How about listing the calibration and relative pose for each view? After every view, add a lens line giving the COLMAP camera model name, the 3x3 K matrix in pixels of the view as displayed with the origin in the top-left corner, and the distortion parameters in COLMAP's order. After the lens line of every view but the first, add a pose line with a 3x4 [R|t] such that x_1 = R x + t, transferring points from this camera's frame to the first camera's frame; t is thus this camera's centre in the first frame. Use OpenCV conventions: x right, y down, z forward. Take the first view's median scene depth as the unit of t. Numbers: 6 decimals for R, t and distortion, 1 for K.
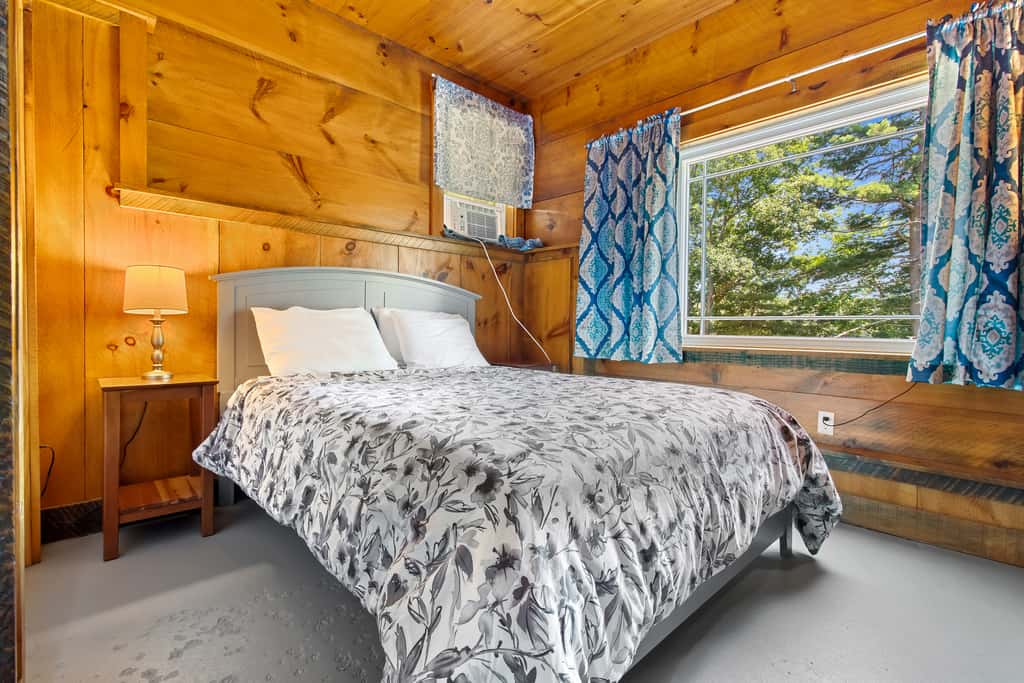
lens RADIAL K [[473.6, 0, 517.1], [0, 473.6, 335.7], [0, 0, 1]] dist [0.000872, -0.000228]
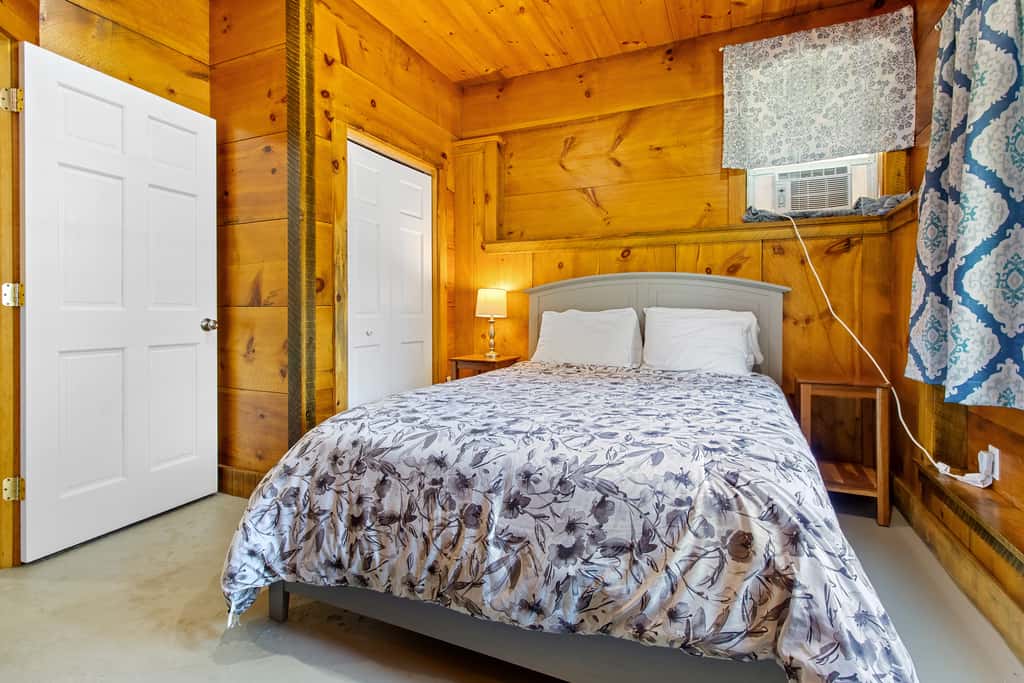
lens RADIAL K [[479.3, 0, 517.4], [0, 479.3, 317.0], [0, 0, 1]] dist [0.000027, 0.000155]
pose [[0.372132, 0.000562, -0.928180, 0.601136], [-0.013424, 0.999898, -0.004776, -0.029746], [0.928083, 0.014237, 0.372102, 0.341071]]
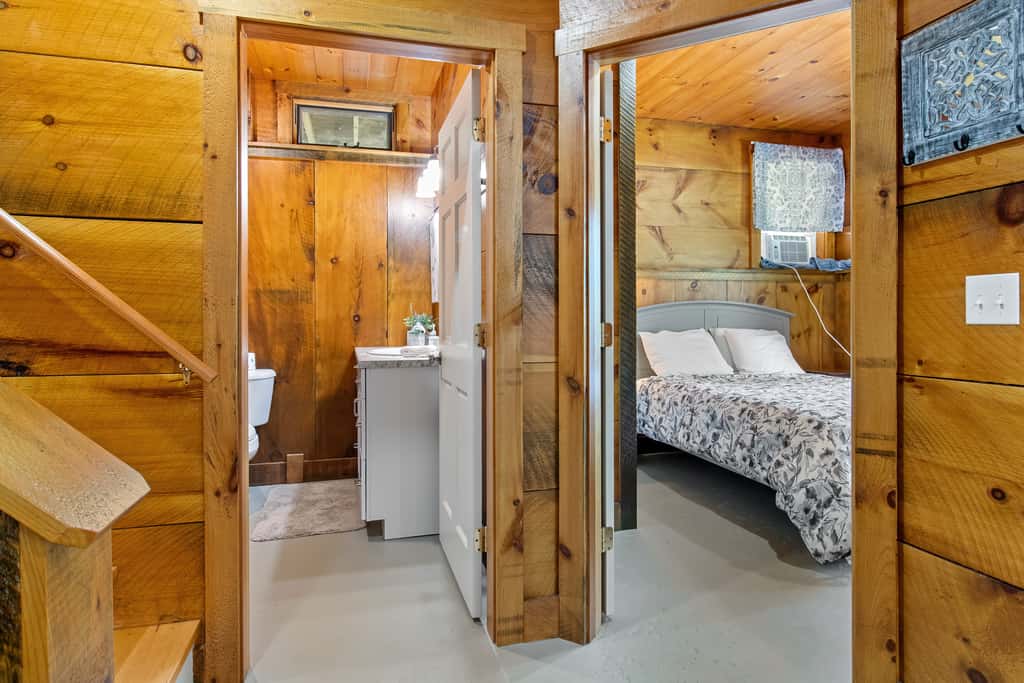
lens RADIAL K [[593.5, 0, 514.5], [0, 593.5, 320.0], [0, 0, 1]] dist [0.003908, 0.000135]
pose [[0.885632, -0.010563, -0.464268, -0.007992], [0.005320, 0.999906, -0.012602, -0.065034], [0.464358, 0.008691, 0.885605, -0.794834]]
